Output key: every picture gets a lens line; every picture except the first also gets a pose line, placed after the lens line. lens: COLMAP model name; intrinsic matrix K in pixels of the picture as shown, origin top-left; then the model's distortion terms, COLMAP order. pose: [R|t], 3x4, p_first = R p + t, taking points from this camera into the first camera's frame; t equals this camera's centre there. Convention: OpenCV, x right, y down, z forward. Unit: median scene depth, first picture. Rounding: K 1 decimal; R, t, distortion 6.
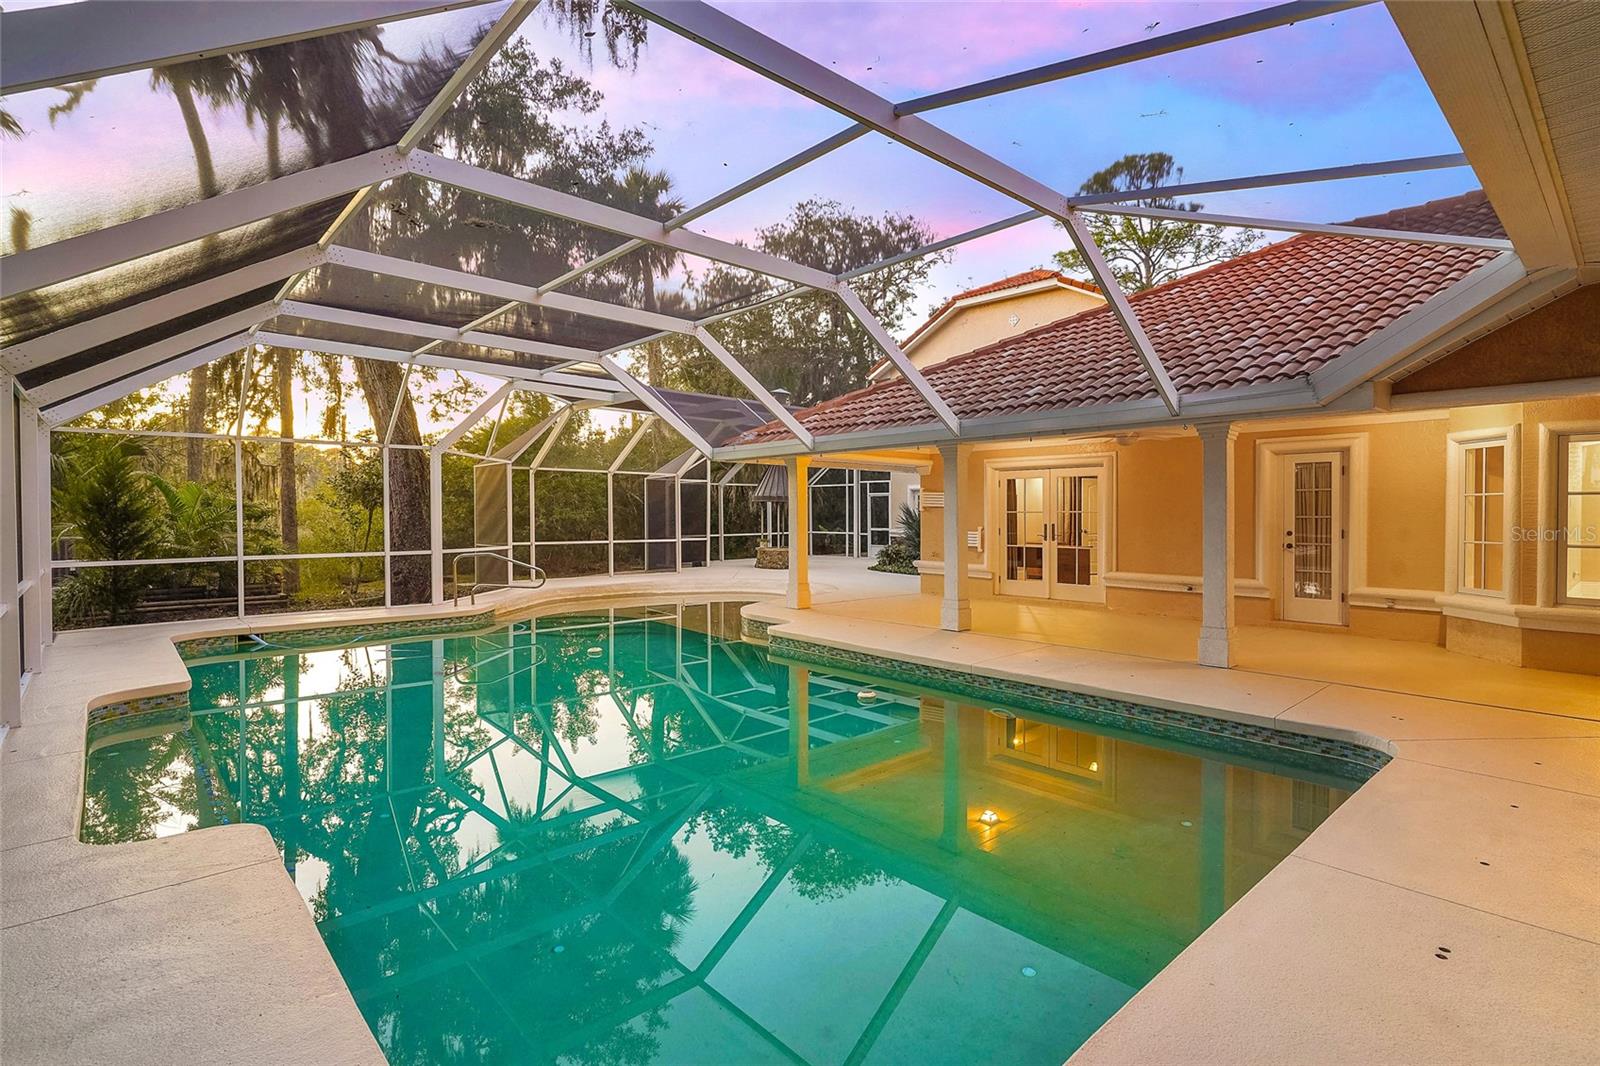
lens RADIAL K [[774.1, 0, 800.8], [0, 774.1, 528.8], [0, 0, 1]] dist [-0.000587, 0.000720]
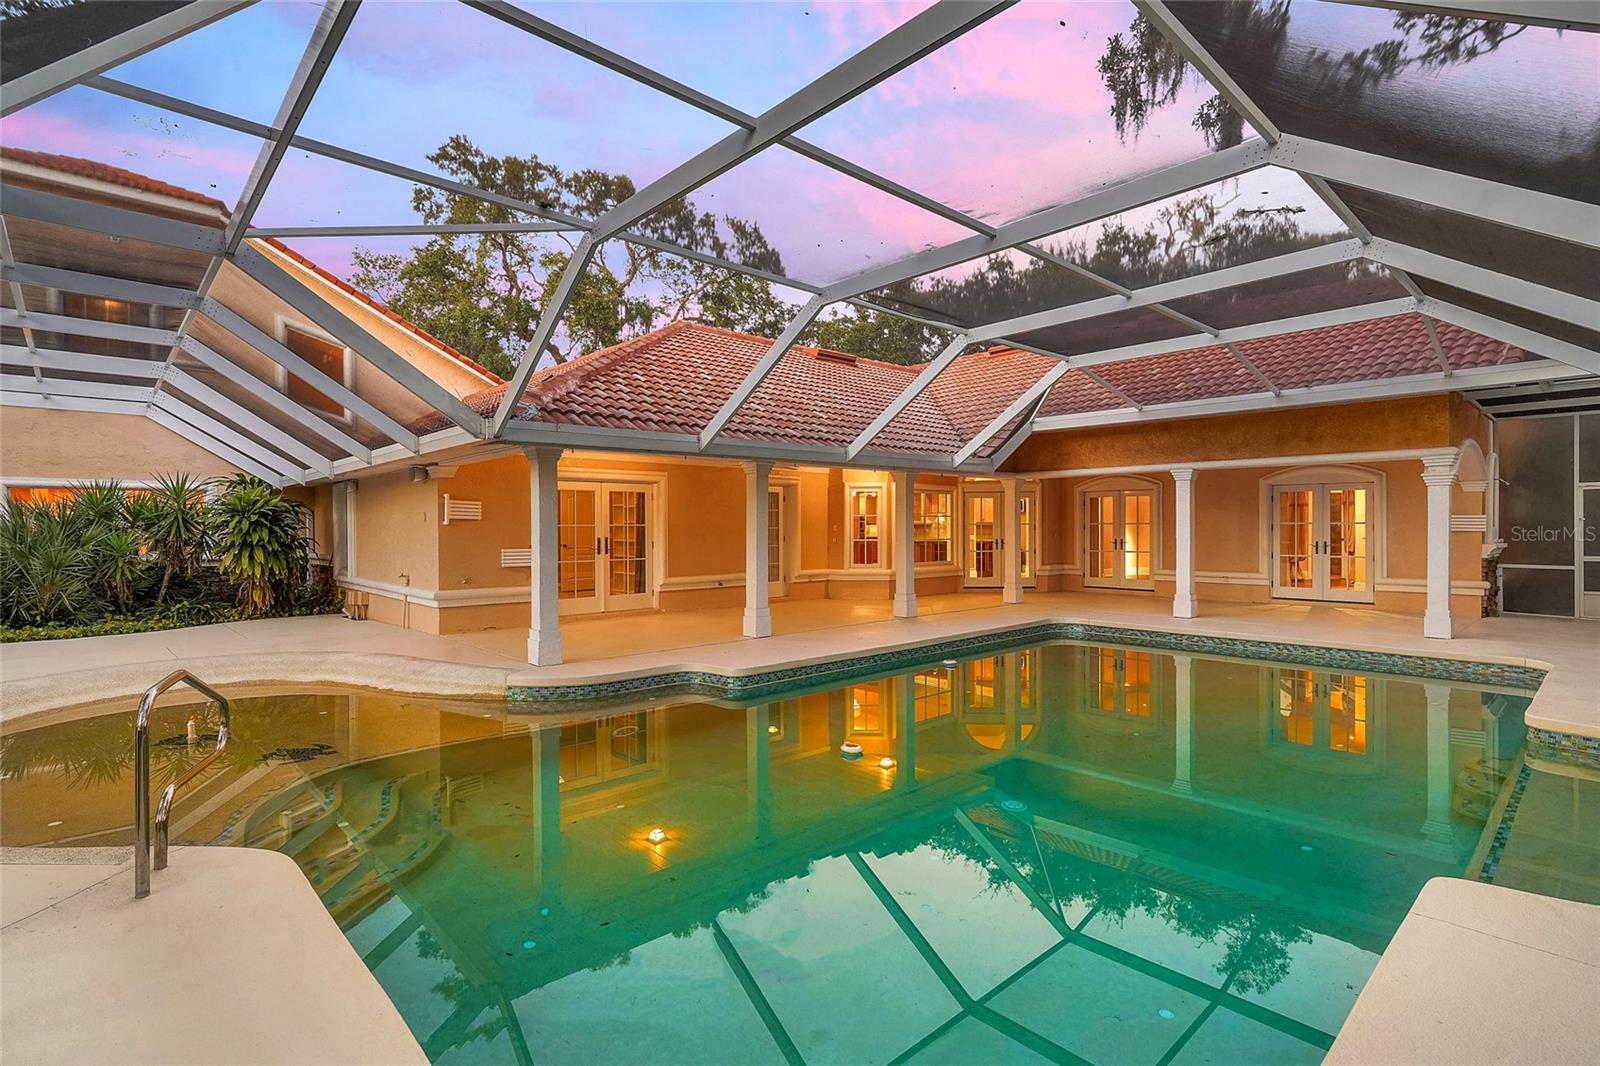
lens RADIAL K [[774.1, 0, 801.8], [0, 774.1, 531.8], [0, 0, 1]] dist [-0.000587, 0.000720]
pose [[-0.013996, -0.010436, 0.999848, -0.848497], [0.023304, 0.999671, 0.010761, -0.022489], [-0.999630, 0.023451, -0.013748, 0.939186]]
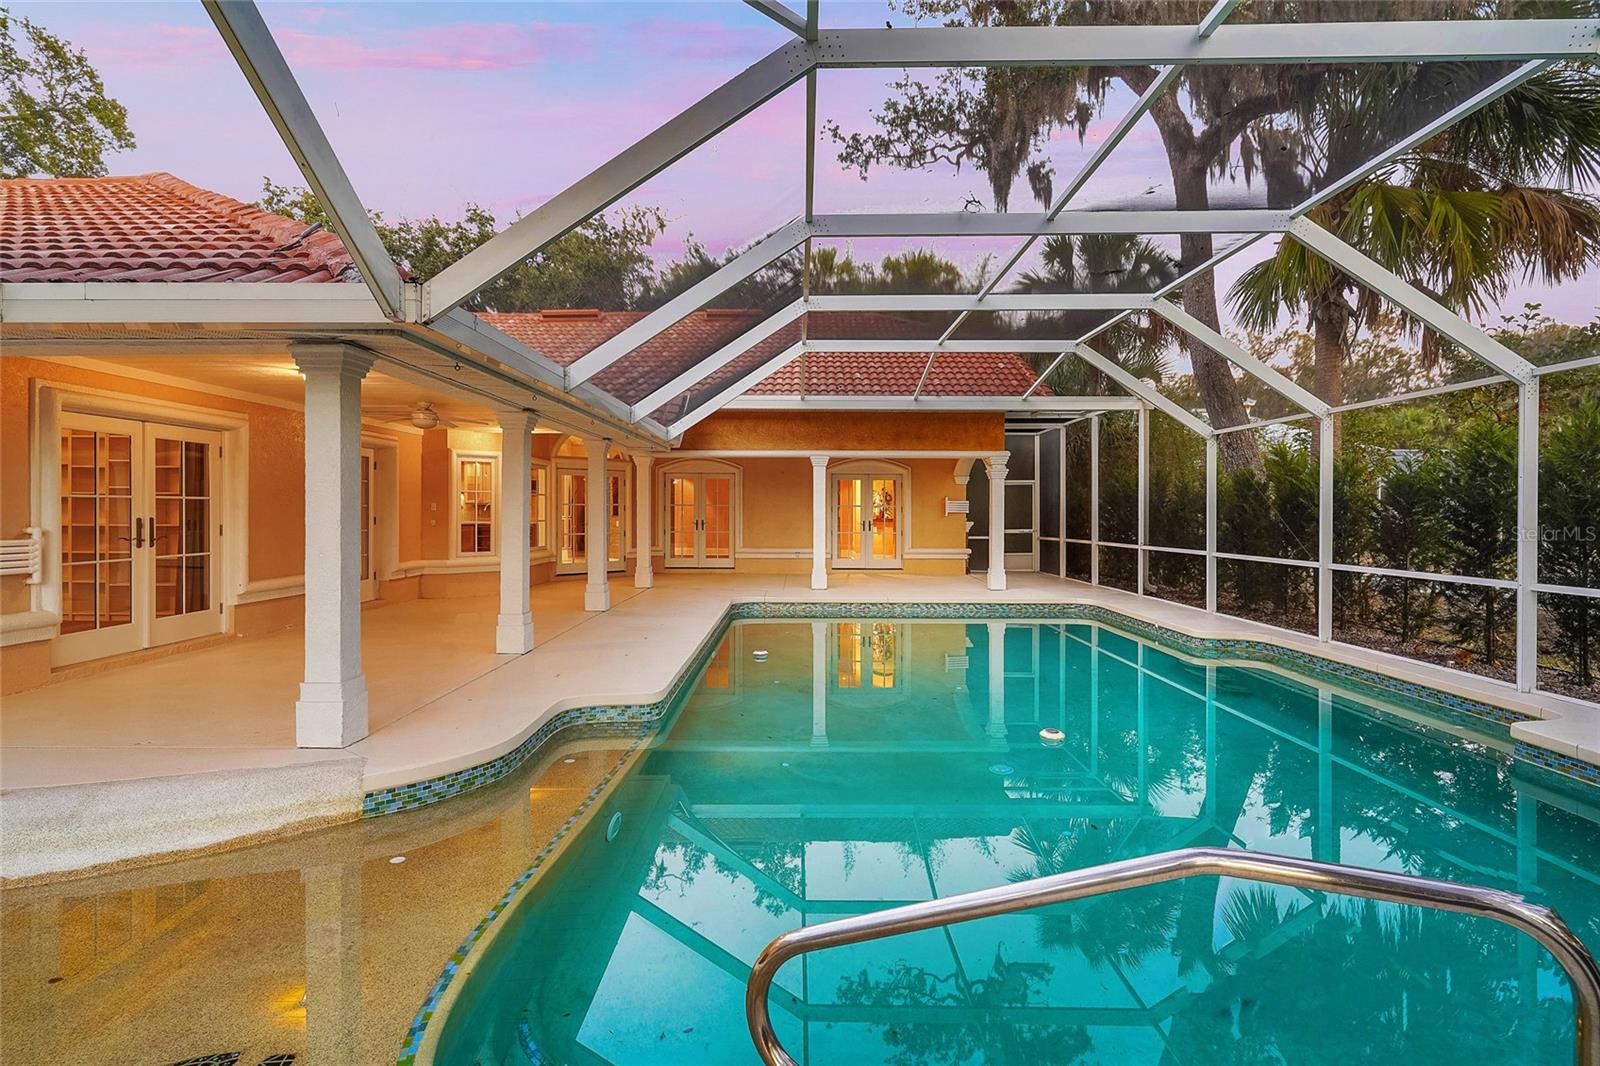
lens RADIAL K [[774.1, 0, 796.5], [0, 774.1, 518.4], [0, 0, 1]] dist [-0.000587, 0.000720]
pose [[-0.737644, -0.012536, 0.675073, -0.522682], [0.007903, 0.999599, 0.027198, -0.021869], [-0.675143, 0.025398, -0.737249, 1.353262]]
